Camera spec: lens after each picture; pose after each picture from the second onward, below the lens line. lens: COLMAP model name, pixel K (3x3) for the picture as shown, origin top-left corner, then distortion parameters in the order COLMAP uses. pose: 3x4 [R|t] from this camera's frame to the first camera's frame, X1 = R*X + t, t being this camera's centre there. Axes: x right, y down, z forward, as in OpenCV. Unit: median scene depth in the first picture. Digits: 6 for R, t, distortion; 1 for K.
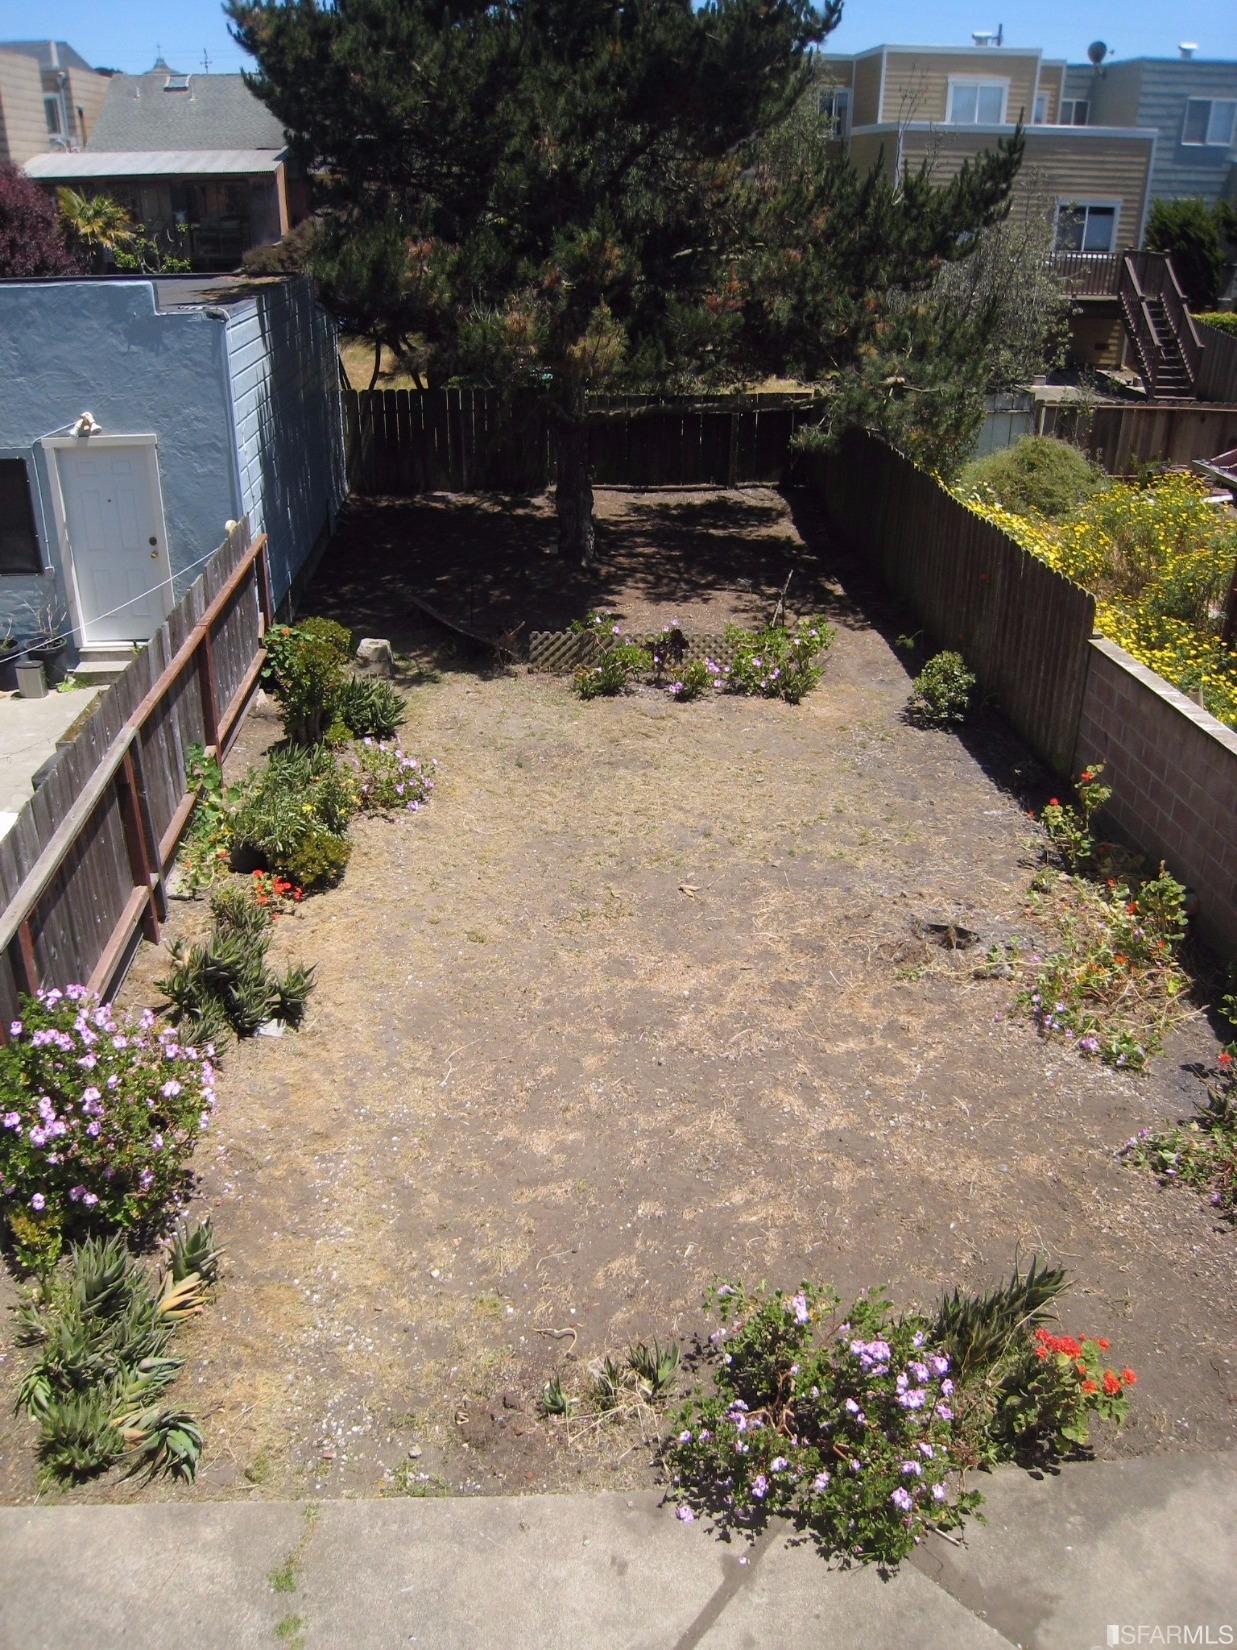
lens RADIAL K [[1341.4, 0, 625.9], [0, 1341.4, 838.9], [0, 0, 1]] dist [-0.132402, 0.042847]
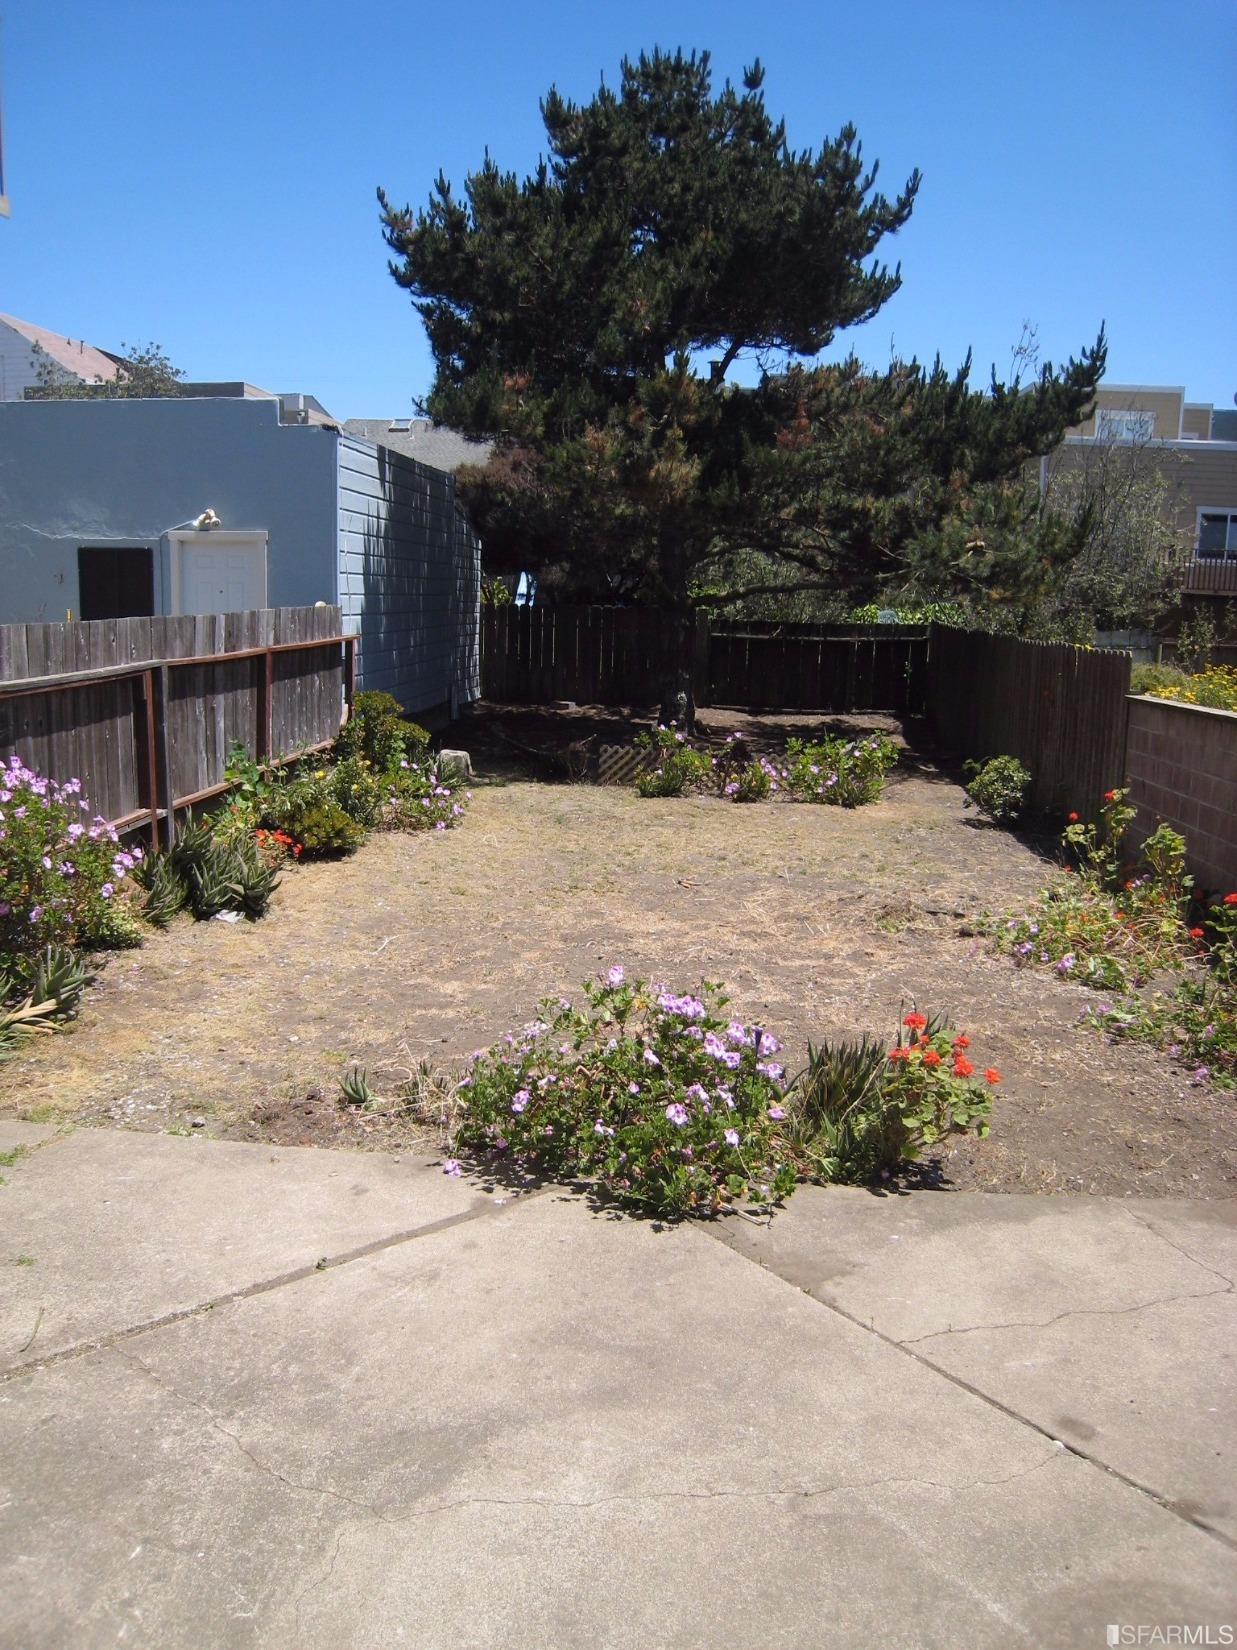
lens RADIAL K [[1341.4, 0, 614.8], [0, 1341.4, 816.7], [0, 0, 1]] dist [-0.132402, 0.042847]
pose [[0.988286, 0.042956, -0.146441, 0.106444], [-0.081966, 0.958827, -0.271905, 0.204336], [0.128732, 0.280723, 0.951116, 0.037357]]
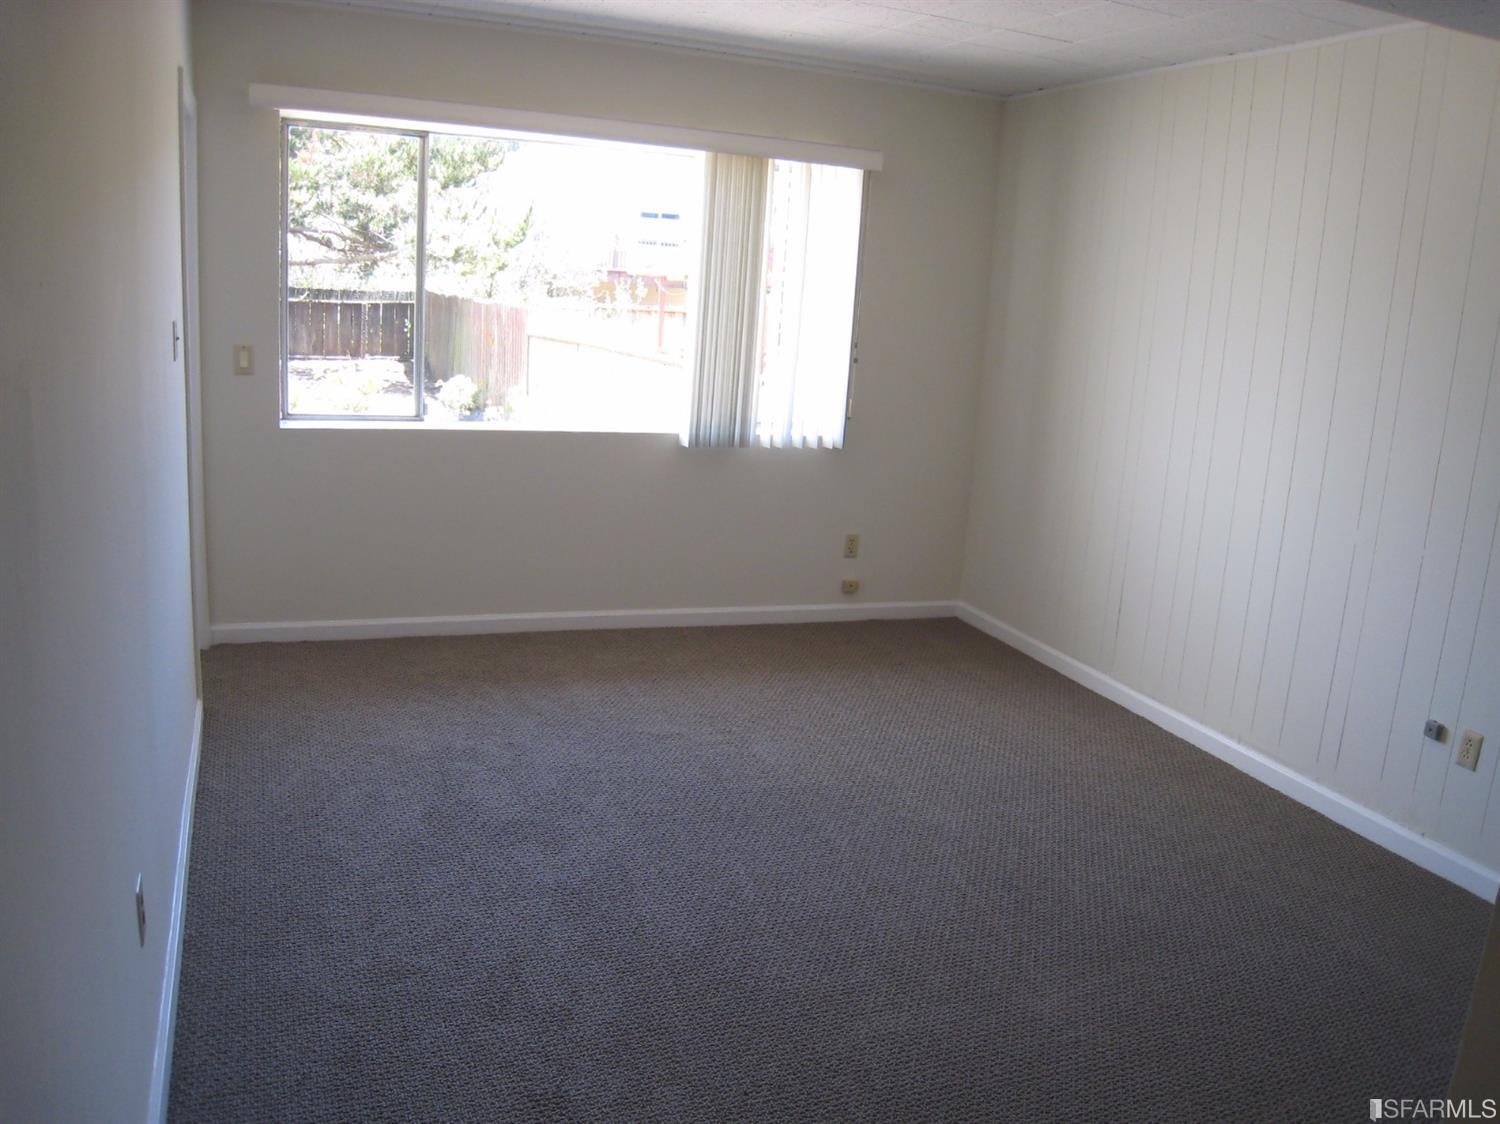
lens RADIAL K [[1219.4, 0, 754.6], [0, 1219.4, 559.3], [0, 0, 1]] dist [-0.132402, 0.042847]
pose [[0.948425, -0.014365, 0.316677, 0.129602], [0.083057, 0.975335, -0.204508, 0.397796], [-0.305928, 0.220262, 0.926225, -0.359928]]
